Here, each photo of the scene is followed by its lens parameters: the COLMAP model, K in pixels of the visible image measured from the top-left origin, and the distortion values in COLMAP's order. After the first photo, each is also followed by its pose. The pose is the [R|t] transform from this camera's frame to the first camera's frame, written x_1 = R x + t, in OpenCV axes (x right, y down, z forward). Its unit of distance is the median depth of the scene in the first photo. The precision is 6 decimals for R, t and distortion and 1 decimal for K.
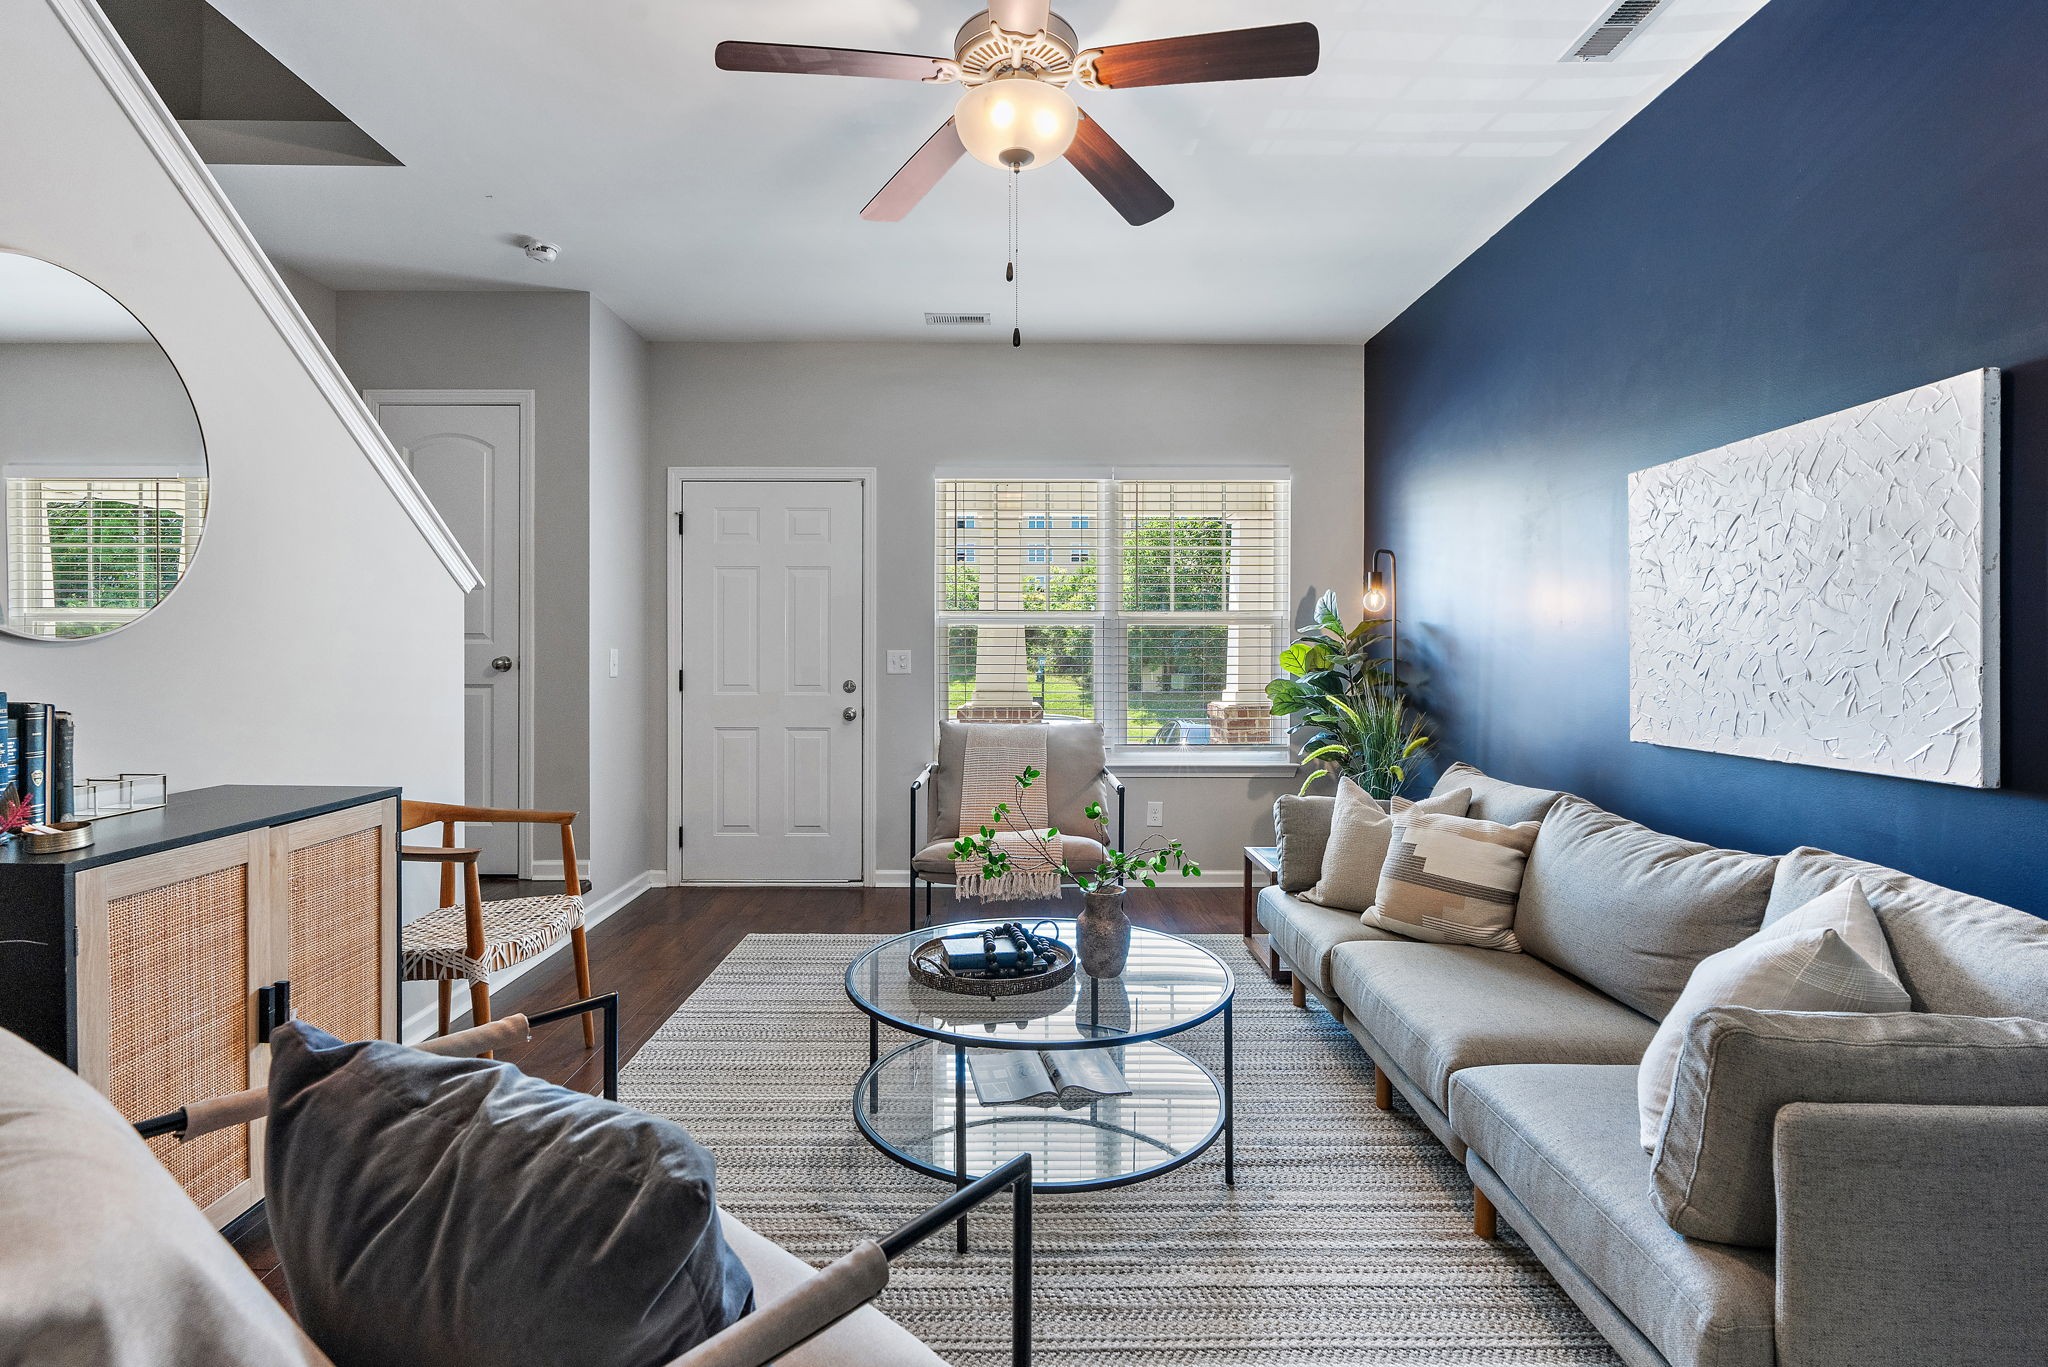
lens RADIAL K [[997.1, 0, 1022.4], [0, 997.1, 667.1], [0, 0, 1]] dist [-0.008651, 0.001072]
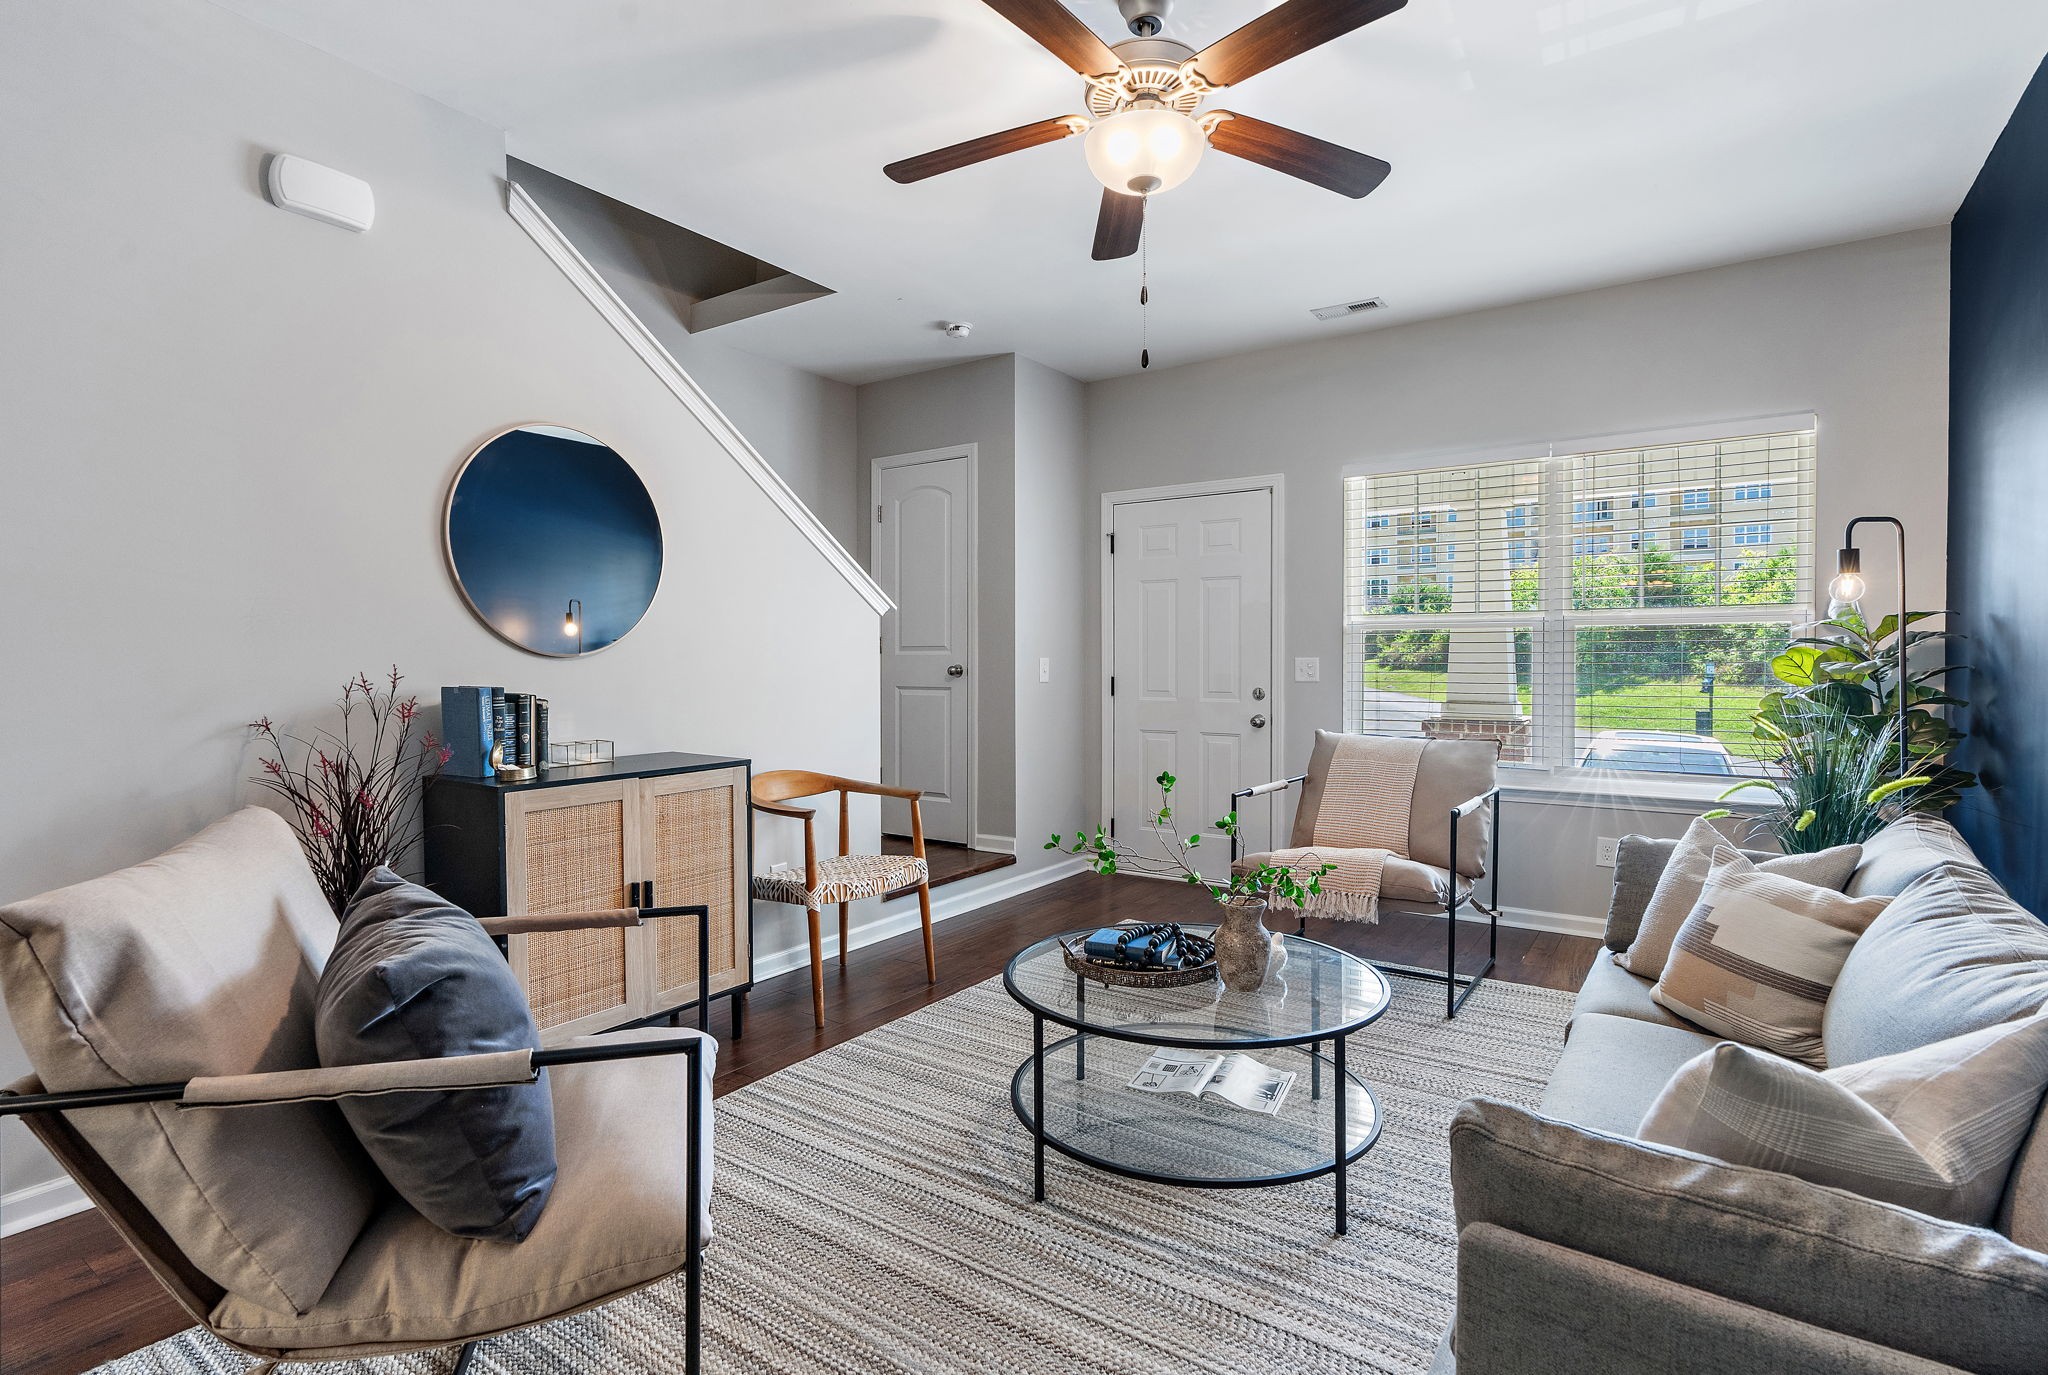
lens RADIAL K [[1018.5, 0, 1029.3], [0, 1018.5, 686.3], [0, 0, 1]] dist [-0.000346, -0.000671]
pose [[0.814095, 0.011348, -0.580621, 0.411947], [-0.003774, 0.999891, 0.014250, -0.003120], [0.580720, -0.009409, 0.814049, 0.048791]]
